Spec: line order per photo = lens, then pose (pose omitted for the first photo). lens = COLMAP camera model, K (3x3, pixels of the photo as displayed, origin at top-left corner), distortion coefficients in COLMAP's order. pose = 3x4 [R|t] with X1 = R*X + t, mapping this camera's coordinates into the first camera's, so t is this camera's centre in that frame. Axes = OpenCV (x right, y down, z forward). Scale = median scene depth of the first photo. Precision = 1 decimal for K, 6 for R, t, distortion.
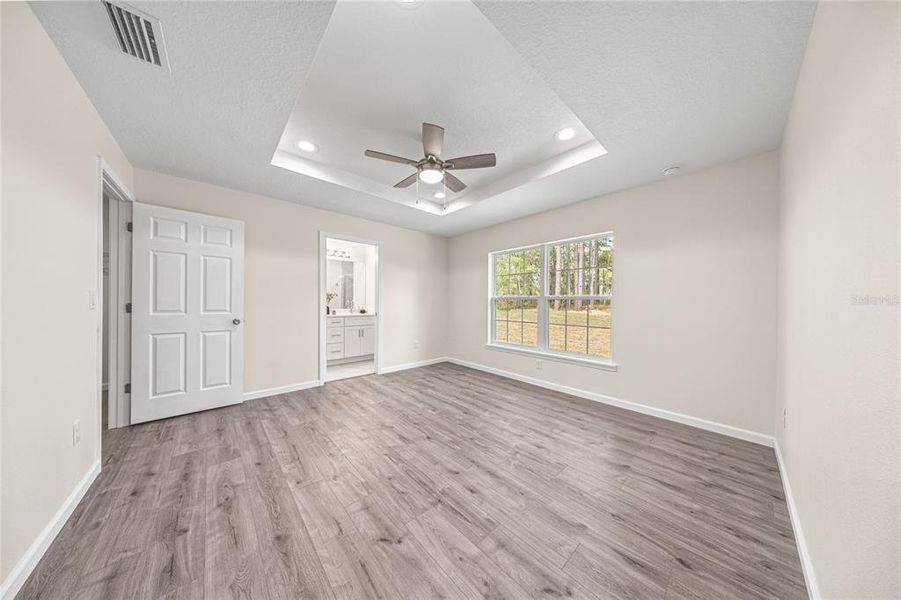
lens RADIAL K [[260.9, 0, 437.8], [0, 260.9, 305.5], [0, 0, 1]] dist [-0.008068, 0.000115]
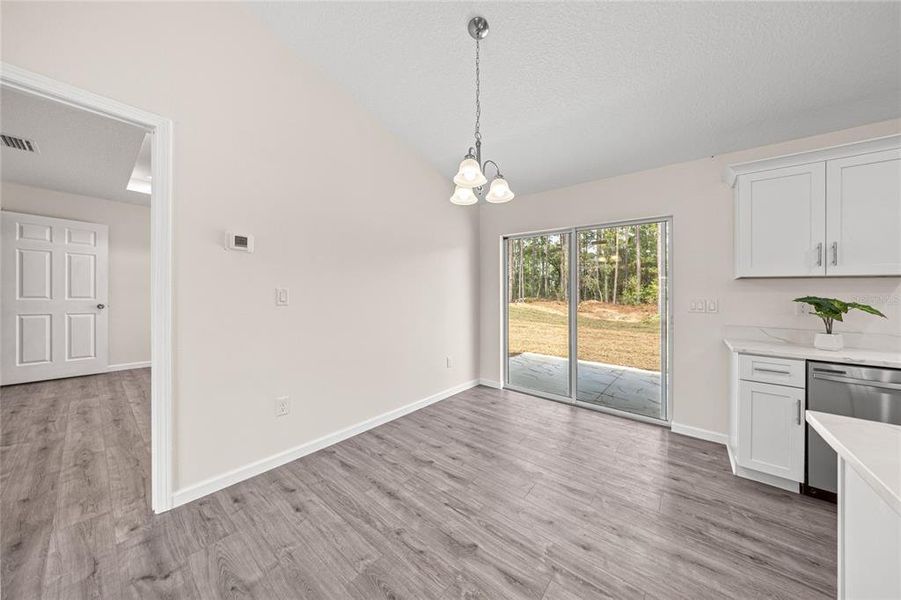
lens RADIAL K [[289.4, 0, 448.6], [0, 289.4, 302.4], [0, 0, 1]] dist [-0.007789, 0.000390]
pose [[0.983077, 0.007741, 0.183031, 0.673626], [-0.010481, 0.999847, 0.014007, 0.007431], [-0.182895, -0.015688, 0.983007, -0.718091]]
